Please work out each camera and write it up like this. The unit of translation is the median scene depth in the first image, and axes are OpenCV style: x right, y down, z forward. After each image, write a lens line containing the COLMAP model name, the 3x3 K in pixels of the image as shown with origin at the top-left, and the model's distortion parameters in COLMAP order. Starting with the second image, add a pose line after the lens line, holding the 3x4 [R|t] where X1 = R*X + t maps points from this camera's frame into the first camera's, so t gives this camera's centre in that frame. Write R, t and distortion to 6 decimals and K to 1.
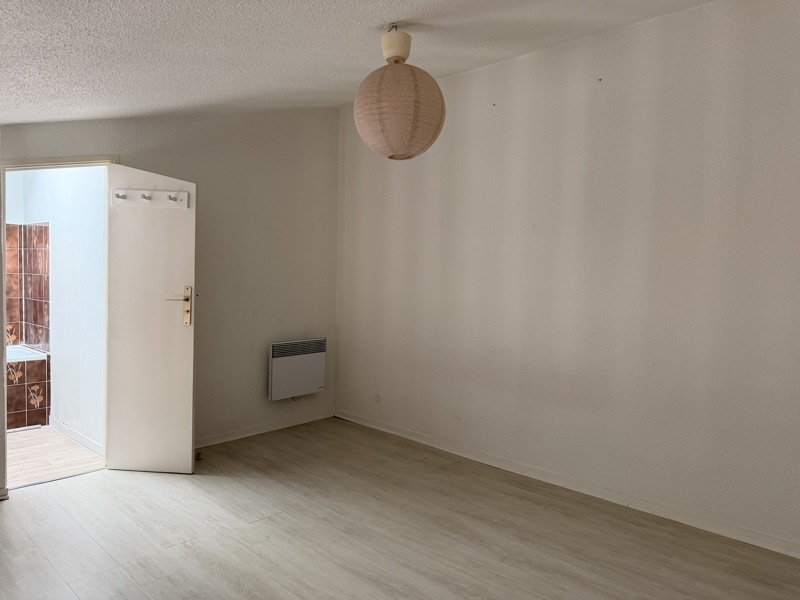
lens RADIAL K [[554.7, 0, 391.2], [0, 554.7, 299.0], [0, 0, 1]] dist [0.003174, -0.003929]
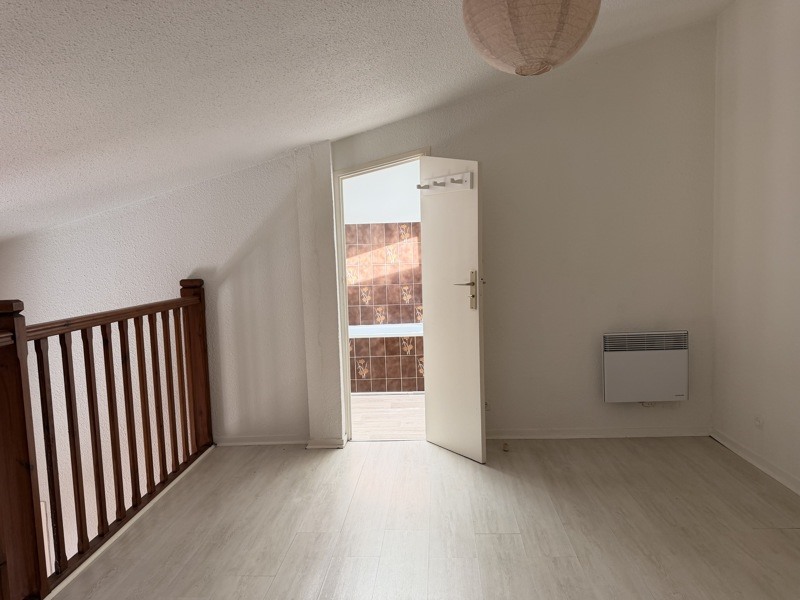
lens RADIAL K [[554.7, 0, 391.2], [0, 554.7, 299.0], [0, 0, 1]] dist [0.003174, -0.003929]
pose [[0.640586, 0.013598, -0.767766, 0.265893], [0.012316, 0.999533, 0.027979, -0.001255], [0.767787, -0.027379, 0.640119, 0.255417]]
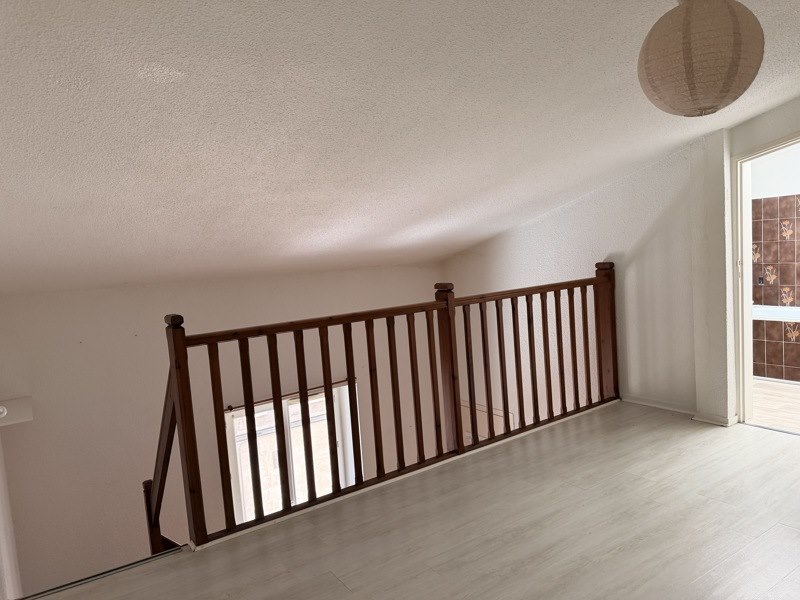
lens RADIAL K [[554.7, 0, 391.2], [0, 554.7, 299.0], [0, 0, 1]] dist [0.003174, -0.003929]
pose [[-0.256779, 0.083701, -0.962839, 0.594143], [0.026580, 0.996478, 0.079536, -0.044575], [0.966105, -0.005169, -0.258099, 0.488369]]
